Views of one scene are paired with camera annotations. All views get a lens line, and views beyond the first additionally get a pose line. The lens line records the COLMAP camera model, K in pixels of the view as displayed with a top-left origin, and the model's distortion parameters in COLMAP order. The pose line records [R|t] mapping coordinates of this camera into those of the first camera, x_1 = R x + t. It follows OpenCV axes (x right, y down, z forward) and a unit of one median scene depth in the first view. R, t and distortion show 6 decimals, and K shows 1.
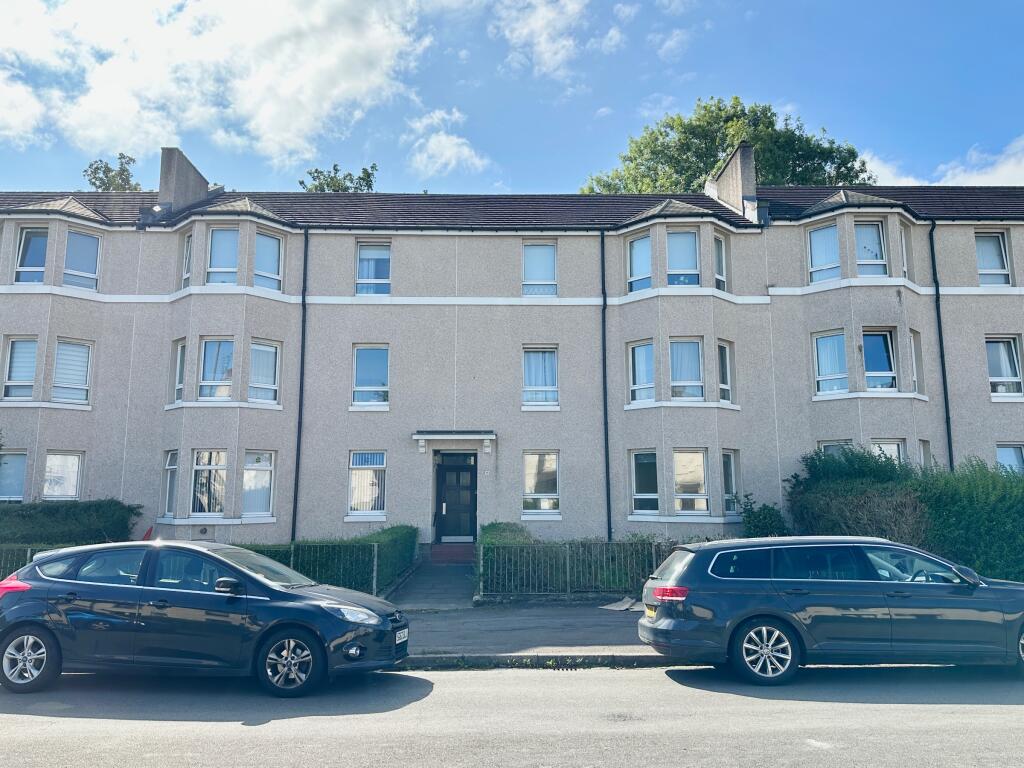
lens RADIAL K [[723.8, 0, 508.1], [0, 723.8, 385.3], [0, 0, 1]] dist [0.013987, 0.000105]
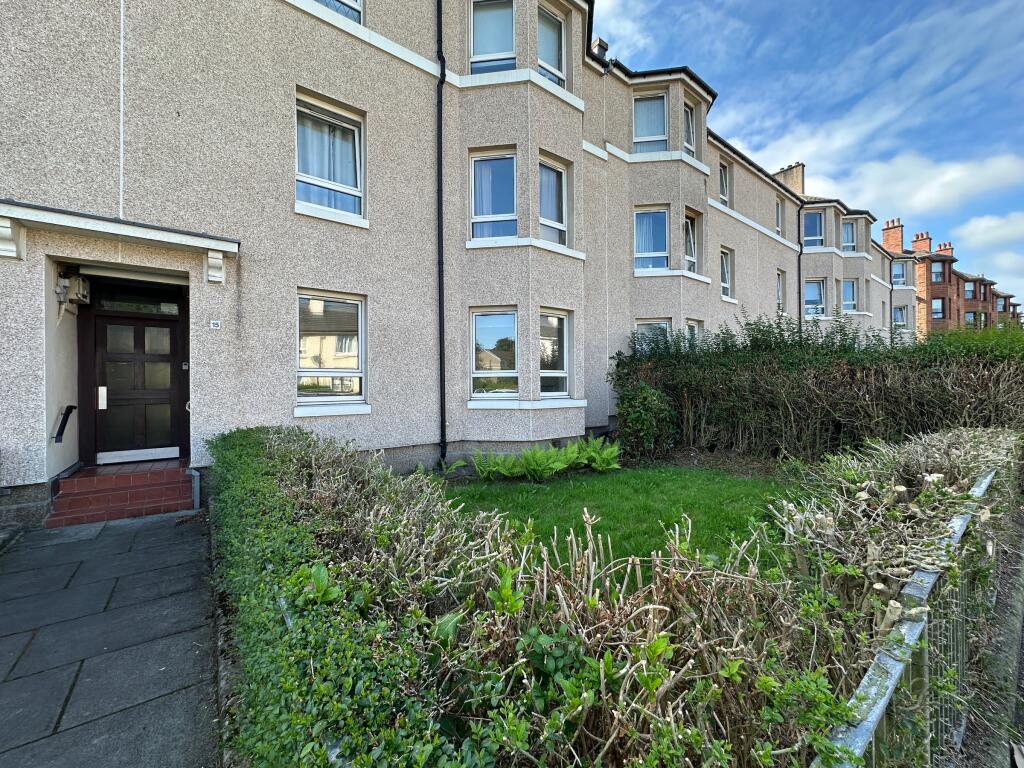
lens RADIAL K [[406.9, 0, 512.2], [0, 406.9, 376.9], [0, 0, 1]] dist [-0.002822, -0.000525]
pose [[0.802629, 0.001514, 0.596476, -0.030679], [-0.086203, 0.989793, 0.113485, 0.105061], [-0.590216, -0.142504, 0.794567, 0.645924]]
